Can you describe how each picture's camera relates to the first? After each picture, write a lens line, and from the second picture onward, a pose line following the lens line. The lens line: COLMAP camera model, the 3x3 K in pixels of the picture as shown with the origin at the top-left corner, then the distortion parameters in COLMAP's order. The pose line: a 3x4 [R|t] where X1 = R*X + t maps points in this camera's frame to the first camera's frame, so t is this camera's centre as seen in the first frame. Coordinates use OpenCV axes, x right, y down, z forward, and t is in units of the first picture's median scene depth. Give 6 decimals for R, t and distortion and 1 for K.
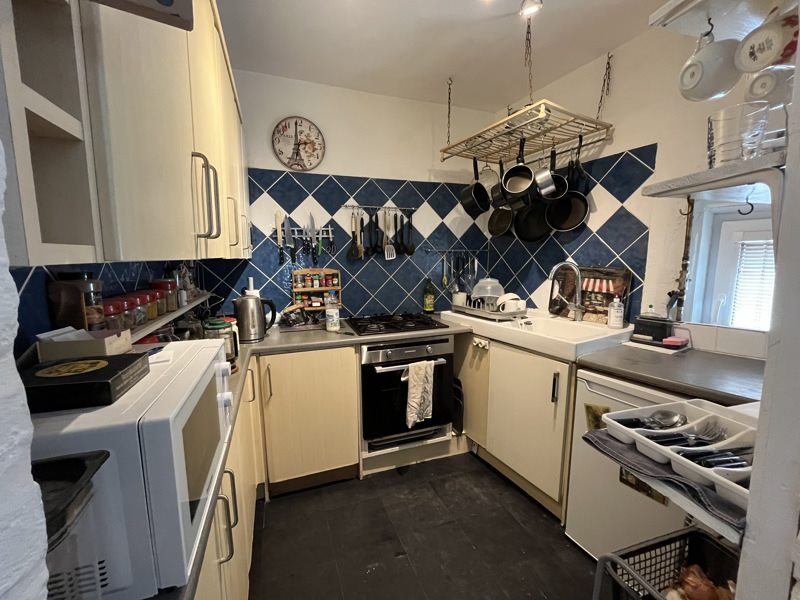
lens RADIAL K [[322.3, 0, 399.9], [0, 322.3, 301.5], [0, 0, 1]] dist [0.000341, -0.000011]
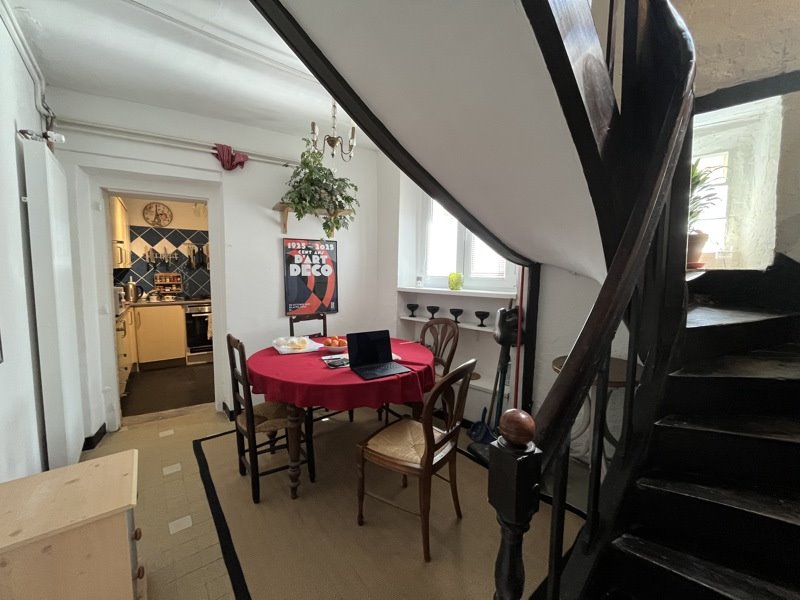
lens RADIAL K [[322.3, 0, 396.2], [0, 322.3, 302.0], [0, 0, 1]] dist [0.000341, -0.000011]
pose [[0.967405, -0.006183, 0.253158, 0.668965], [0.014568, 0.999405, -0.031264, 0.179568], [-0.252814, 0.033933, 0.966920, -1.443659]]
